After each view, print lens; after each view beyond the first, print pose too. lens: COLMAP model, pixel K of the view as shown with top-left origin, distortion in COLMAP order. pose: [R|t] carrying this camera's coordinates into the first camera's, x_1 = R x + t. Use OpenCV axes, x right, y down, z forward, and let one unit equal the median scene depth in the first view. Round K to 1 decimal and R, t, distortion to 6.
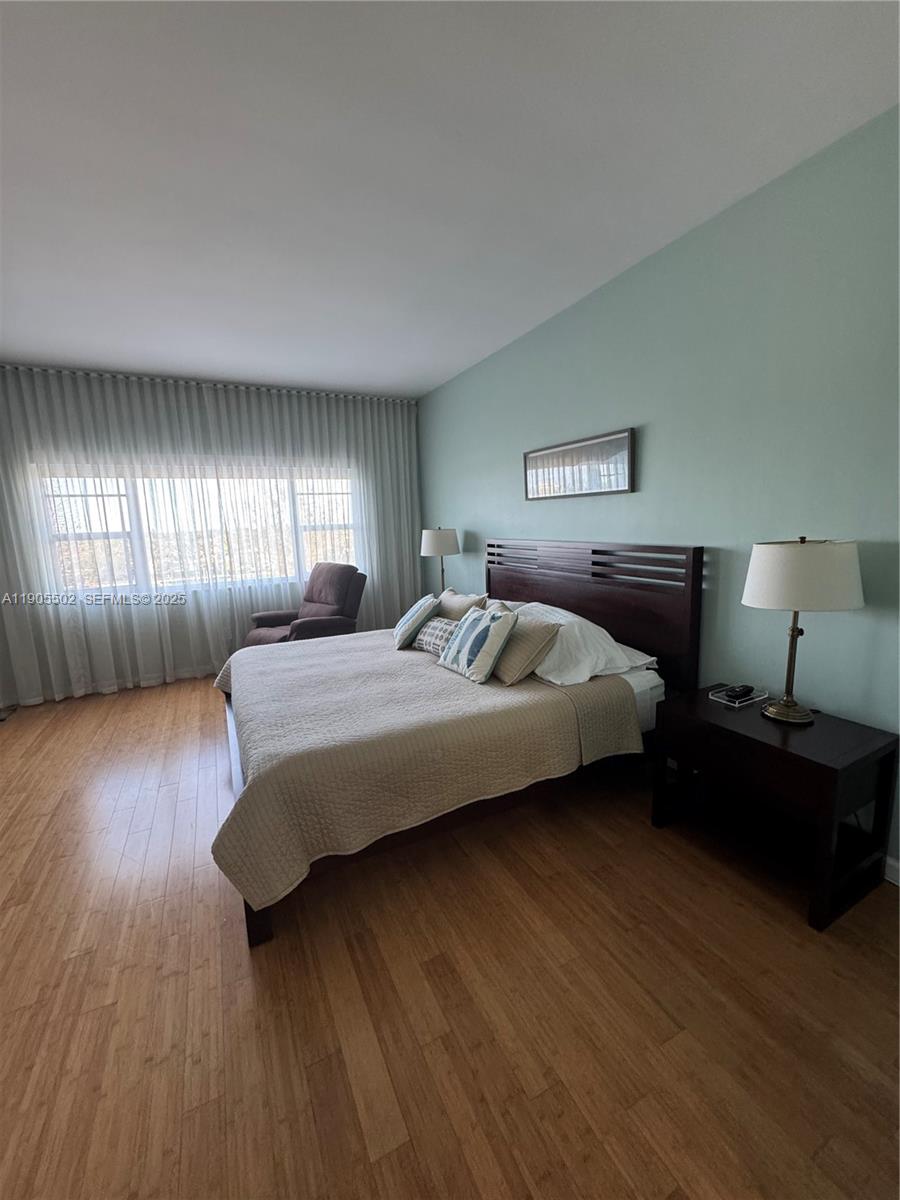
lens RADIAL K [[479.4, 0, 449.1], [0, 479.4, 597.2], [0, 0, 1]] dist [-0.005687, 0.000588]
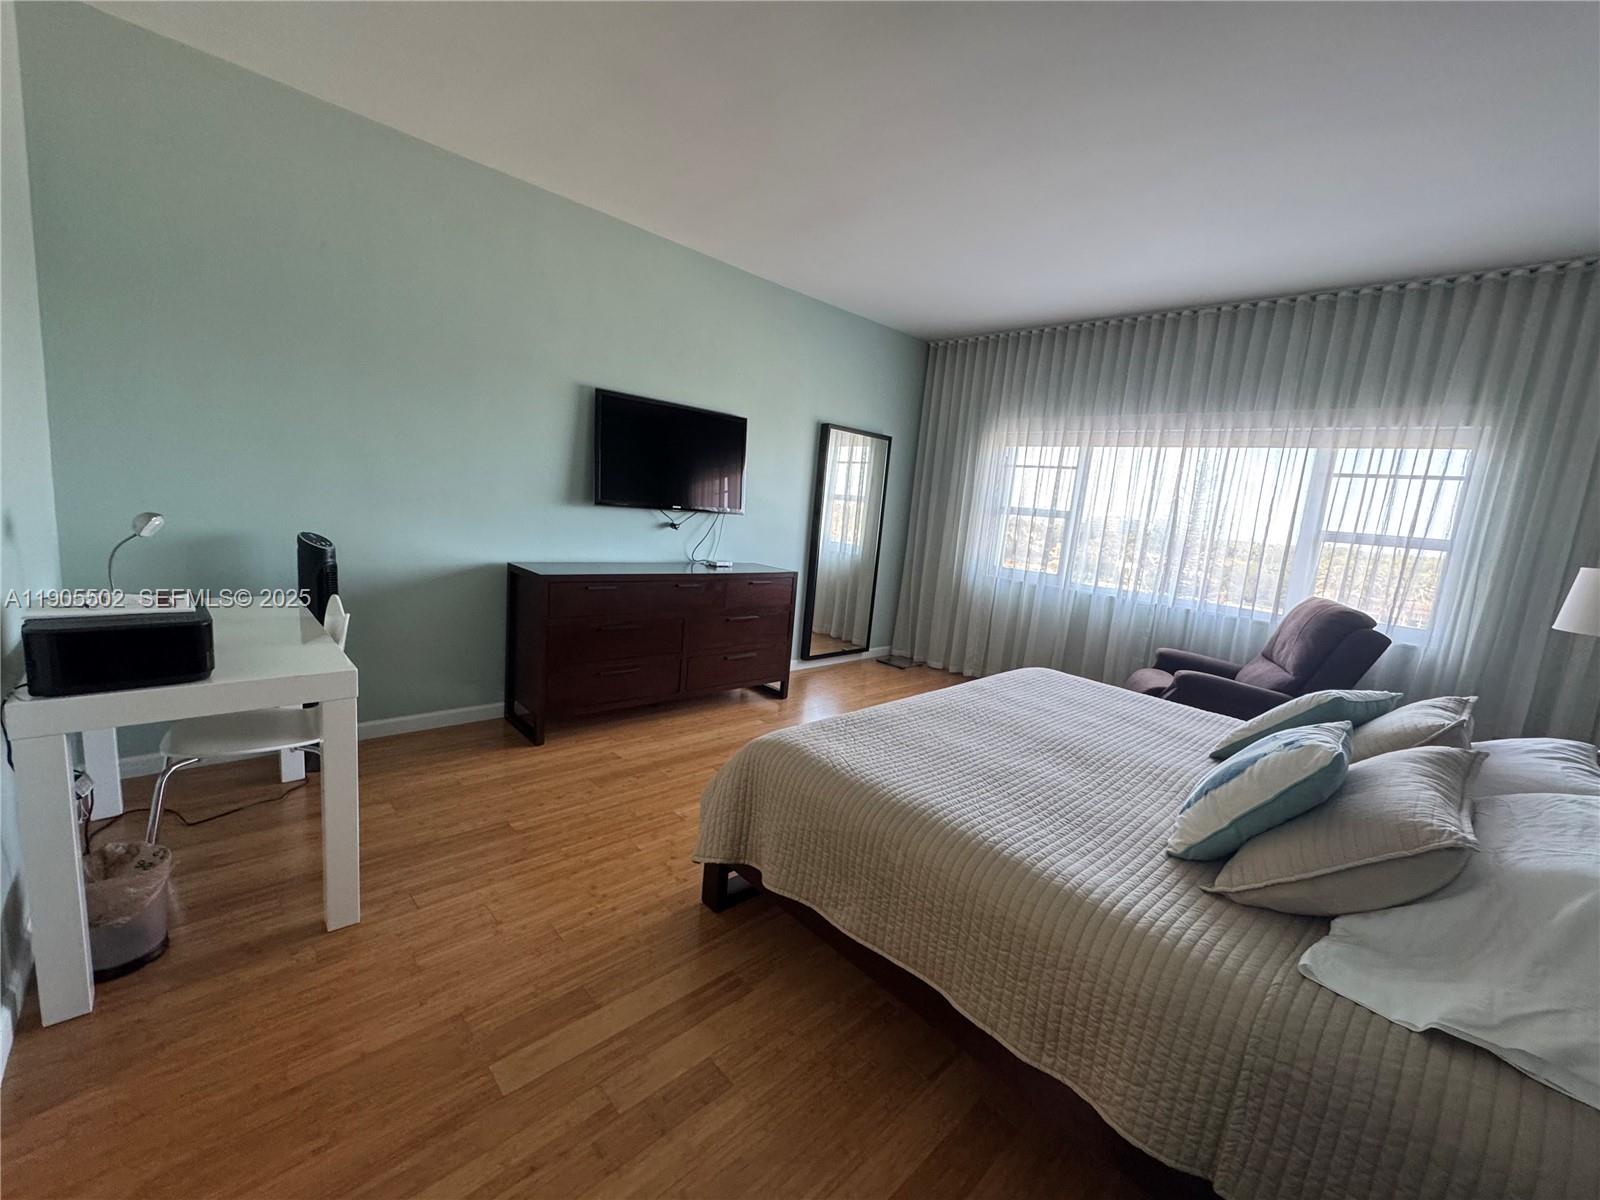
lens RADIAL K [[639.2, 0, 801.9], [0, 639.2, 601.4], [0, 0, 1]] dist [-0.005687, 0.000588]
pose [[0.299195, 0.211662, -0.930420, 0.401975], [-0.246856, 0.959061, 0.138796, -0.041475], [0.921707, 0.188153, 0.339197, 0.358740]]
